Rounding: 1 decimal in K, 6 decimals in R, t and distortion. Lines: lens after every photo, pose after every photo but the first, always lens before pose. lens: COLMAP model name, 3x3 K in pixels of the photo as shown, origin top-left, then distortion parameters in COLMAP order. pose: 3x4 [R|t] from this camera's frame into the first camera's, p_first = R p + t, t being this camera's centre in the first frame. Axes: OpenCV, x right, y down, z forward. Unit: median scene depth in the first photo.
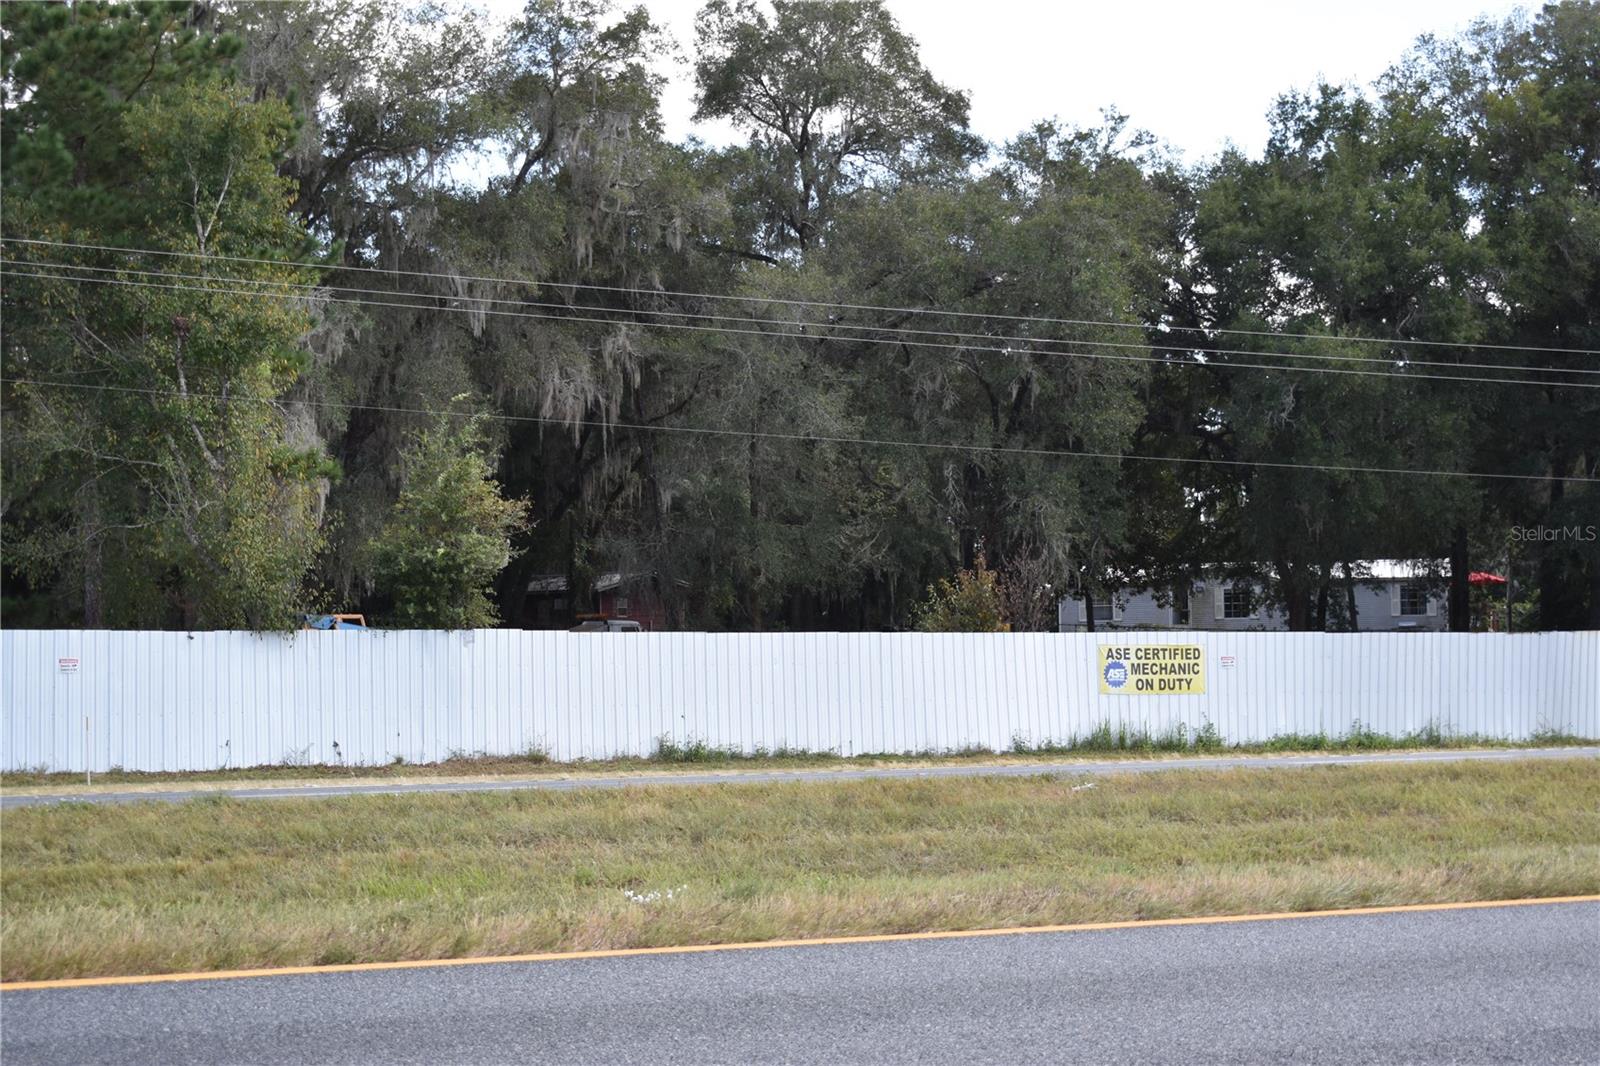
lens RADIAL K [[2748.7, 0, 819.9], [0, 2748.7, 535.7], [0, 0, 1]] dist [-0.004535, 0.053484]
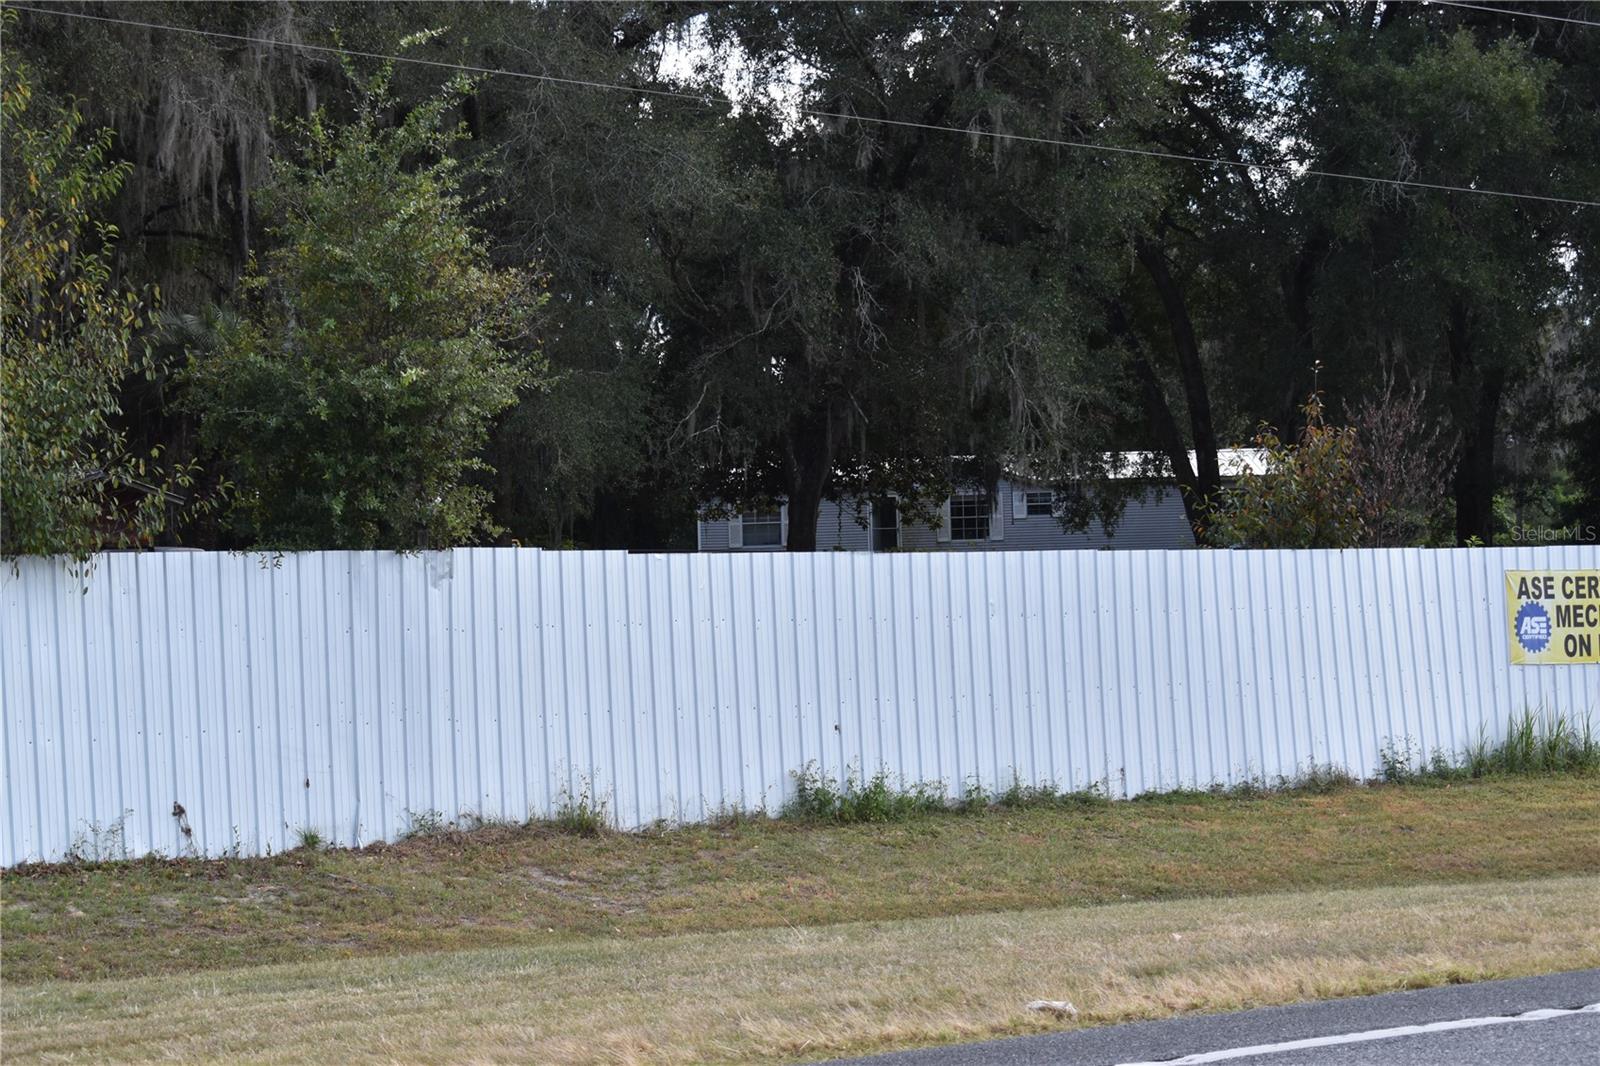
lens RADIAL K [[3638.5, 0, 800.0], [0, 3638.5, 533.0], [0, 0, 1]] dist [0.084994, -0.587246]
pose [[0.972614, -0.008940, 0.232252, -0.200176], [0.003347, 0.999695, 0.024463, 0.015964], [-0.232400, -0.023015, 0.972348, 0.377146]]
